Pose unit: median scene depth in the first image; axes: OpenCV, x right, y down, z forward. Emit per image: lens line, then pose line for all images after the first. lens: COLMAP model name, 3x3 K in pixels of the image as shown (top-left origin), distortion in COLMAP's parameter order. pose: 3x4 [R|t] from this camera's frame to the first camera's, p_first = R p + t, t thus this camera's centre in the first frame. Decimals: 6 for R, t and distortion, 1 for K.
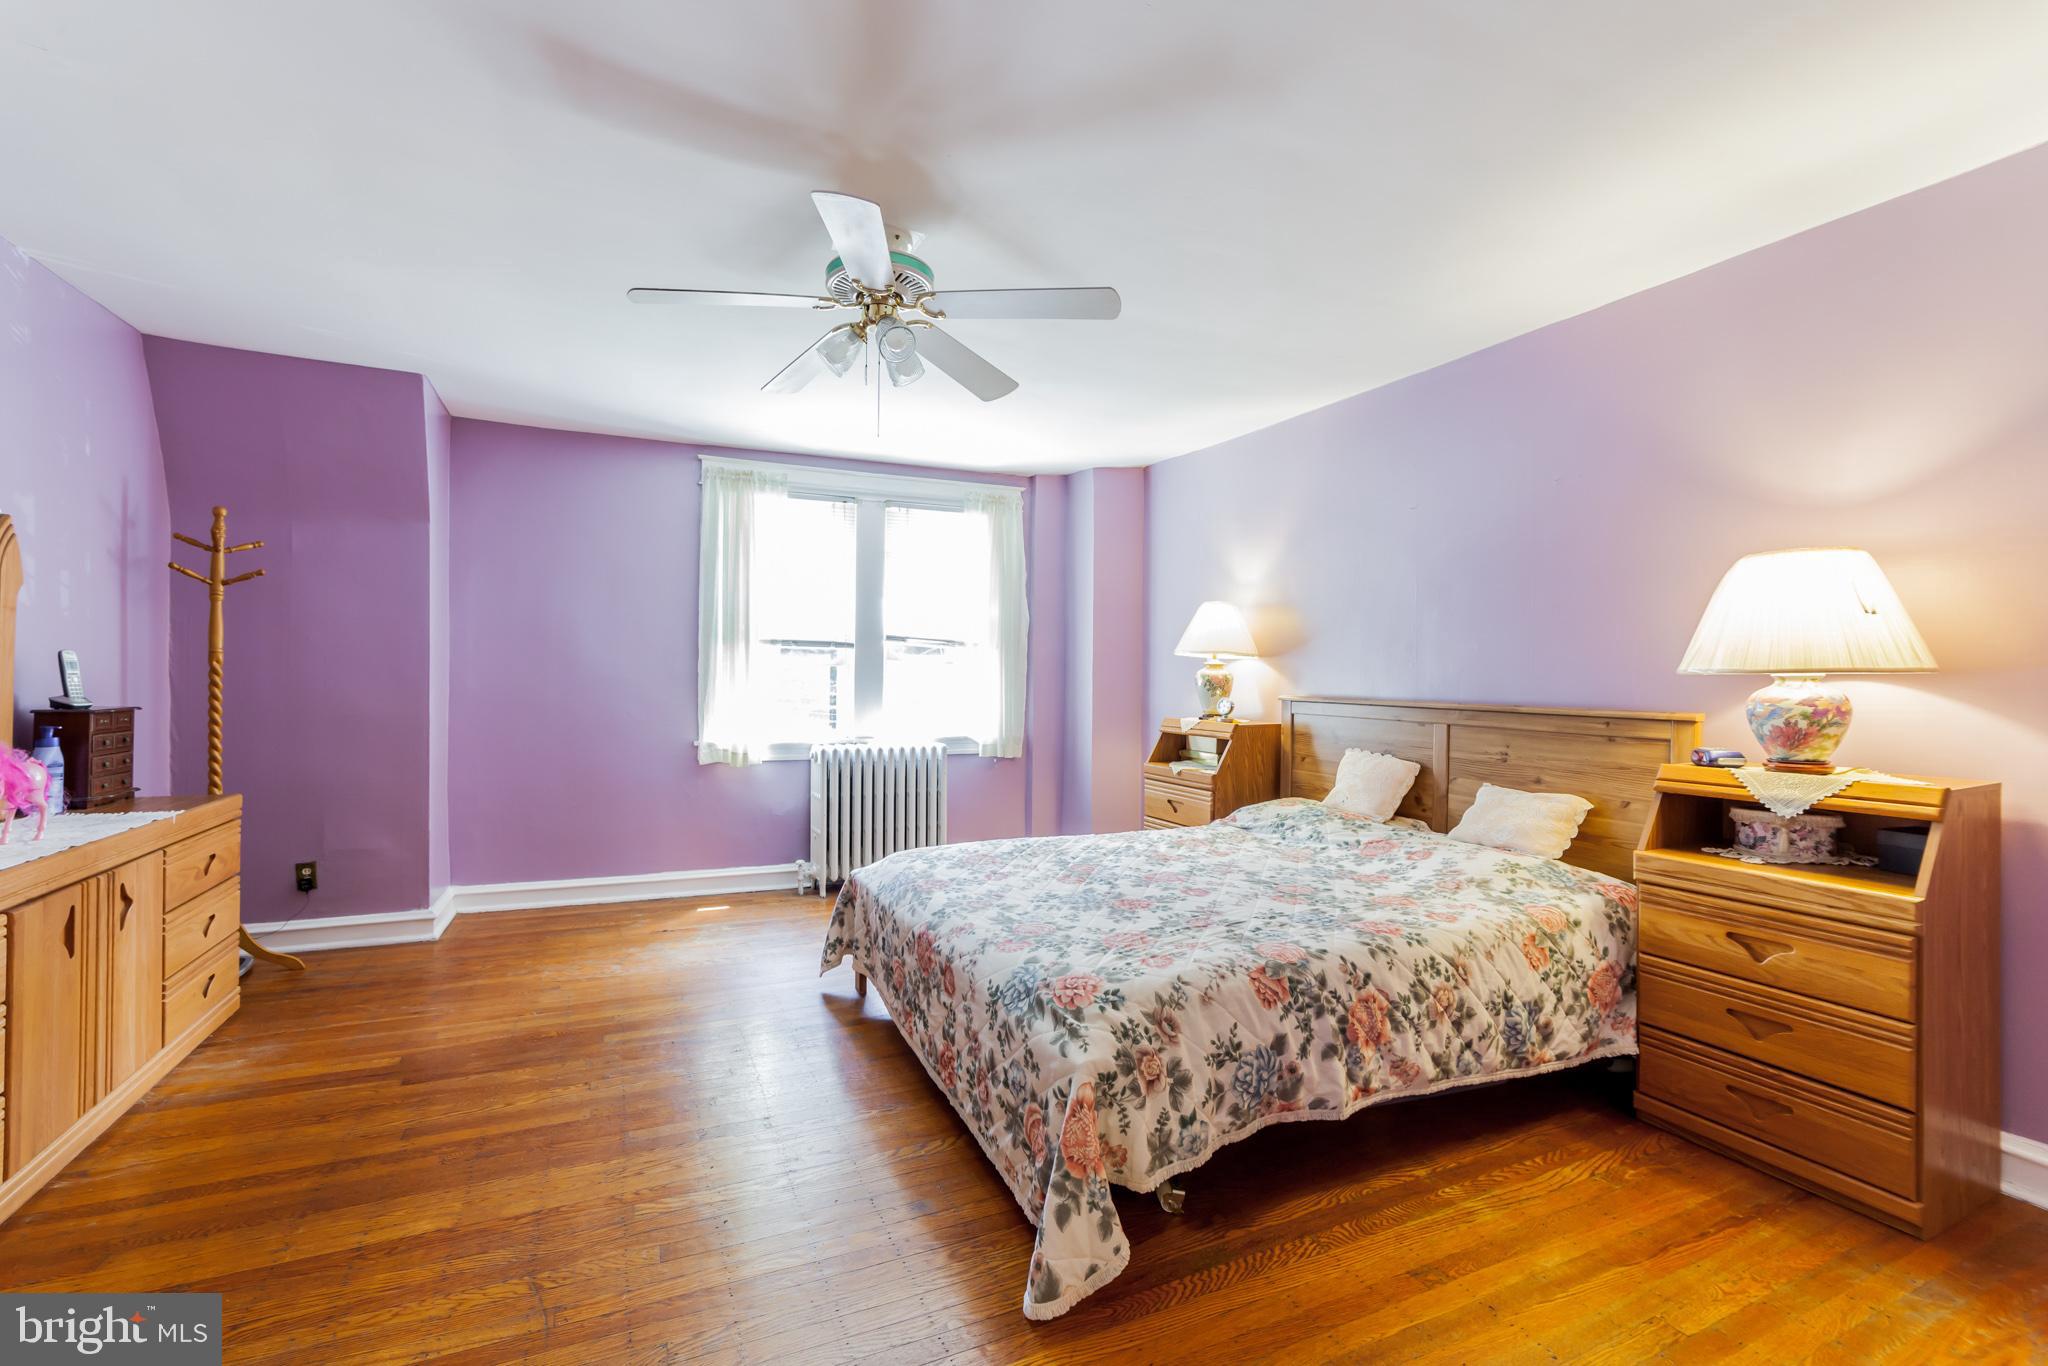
lens RADIAL K [[781.2, 0, 1018.7], [0, 781.2, 679.0], [0, 0, 1]] dist [-0.009096, 0.000175]
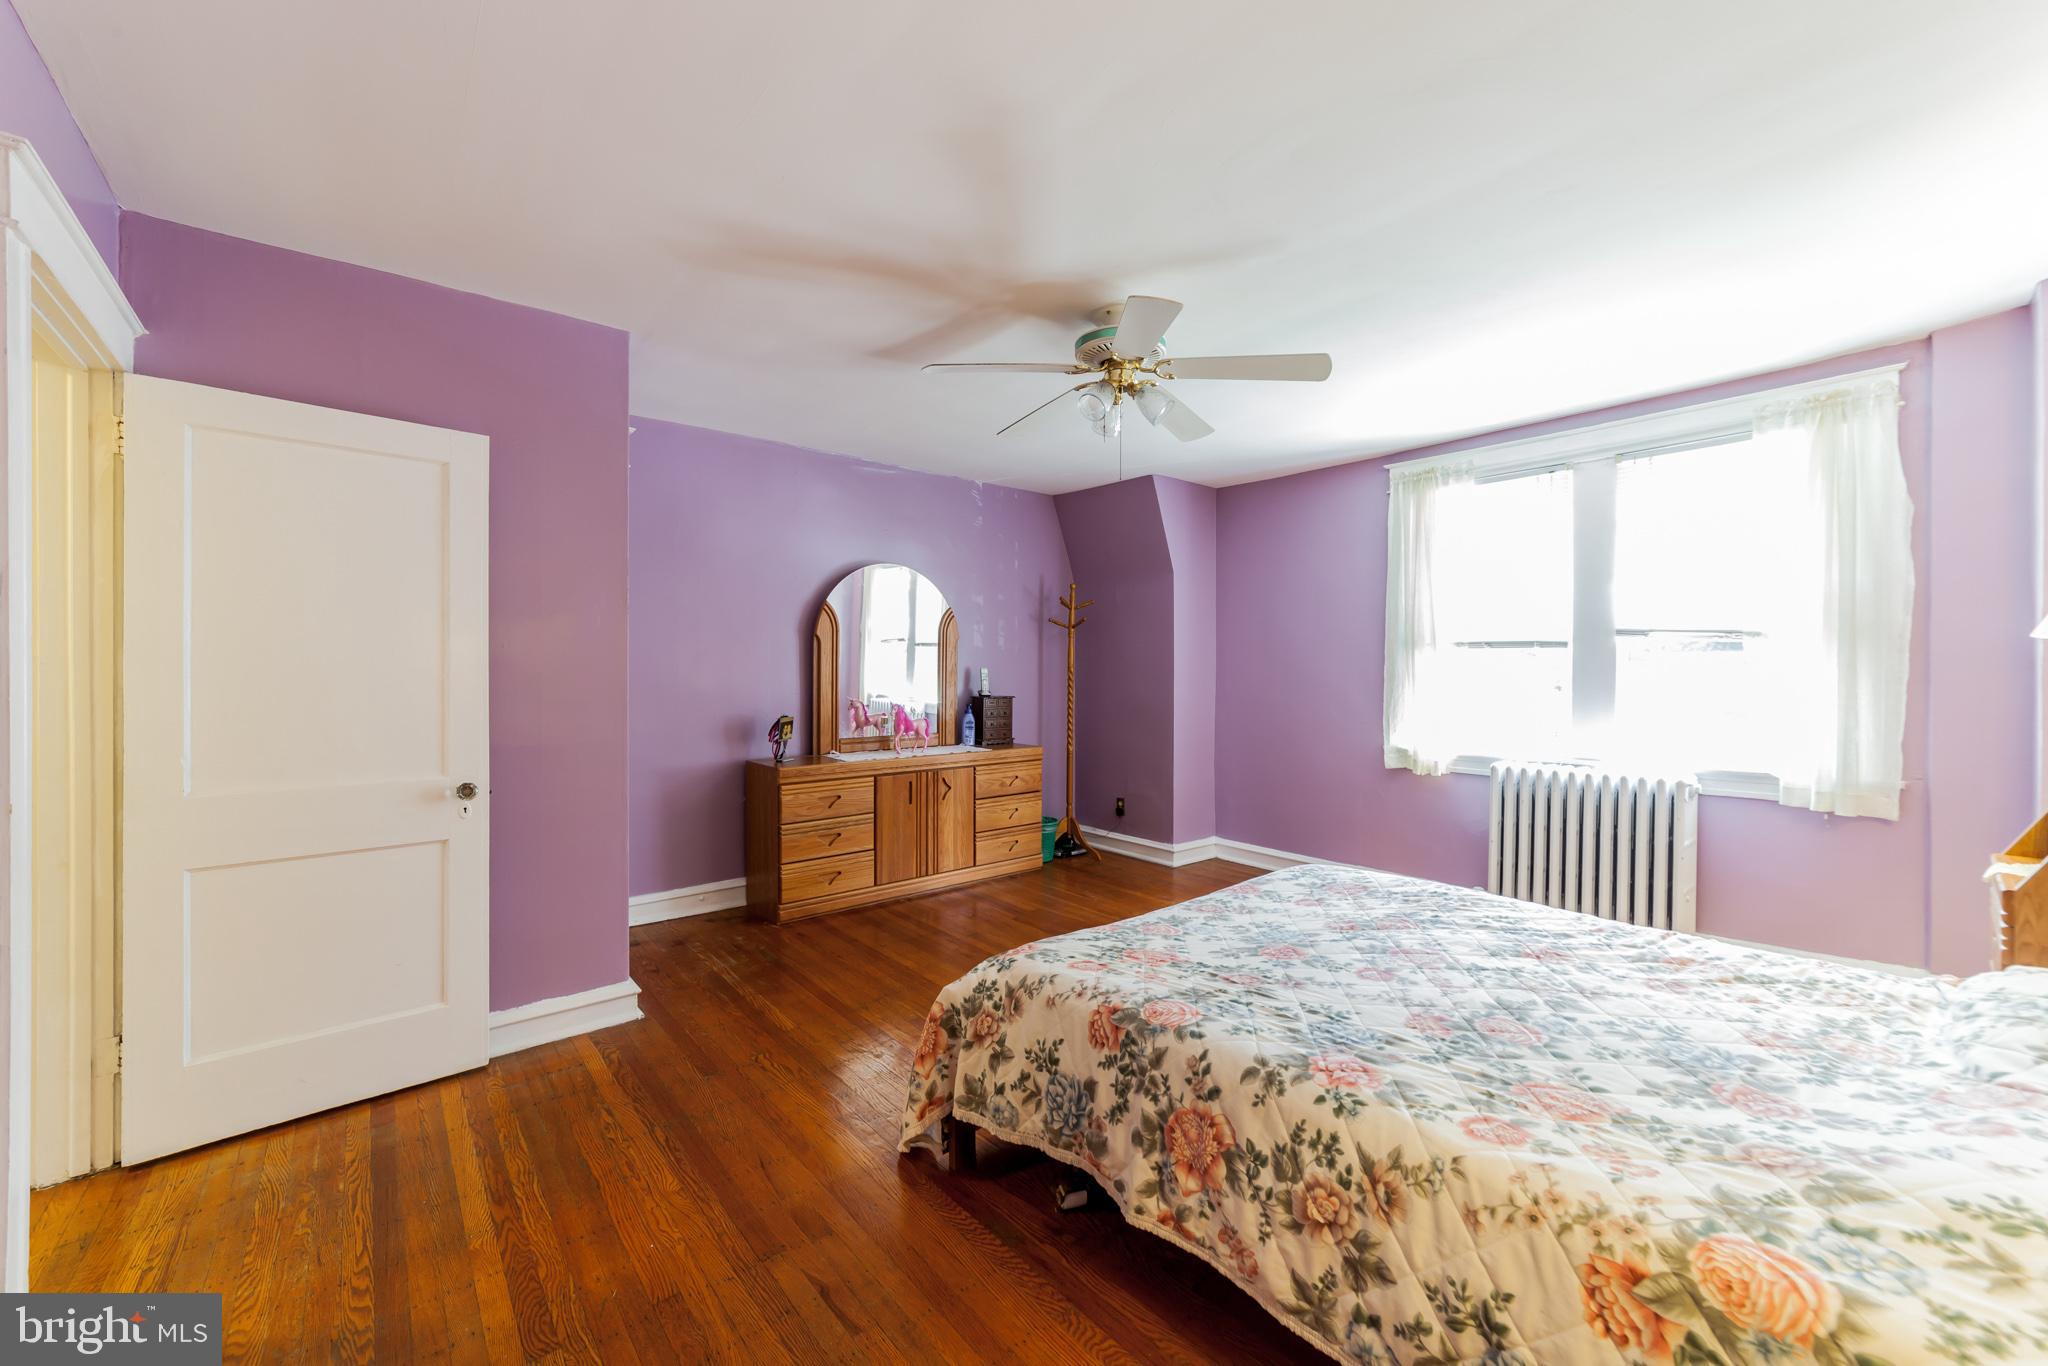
lens RADIAL K [[781.2, 0, 1018.7], [0, 781.2, 679.0], [0, 0, 1]] dist [-0.009096, 0.000175]
pose [[0.313521, -0.000440, -0.949581, 1.040385], [-0.005806, 0.999980, -0.002381, -0.004895], [0.949563, 0.006259, 0.313513, 0.562581]]
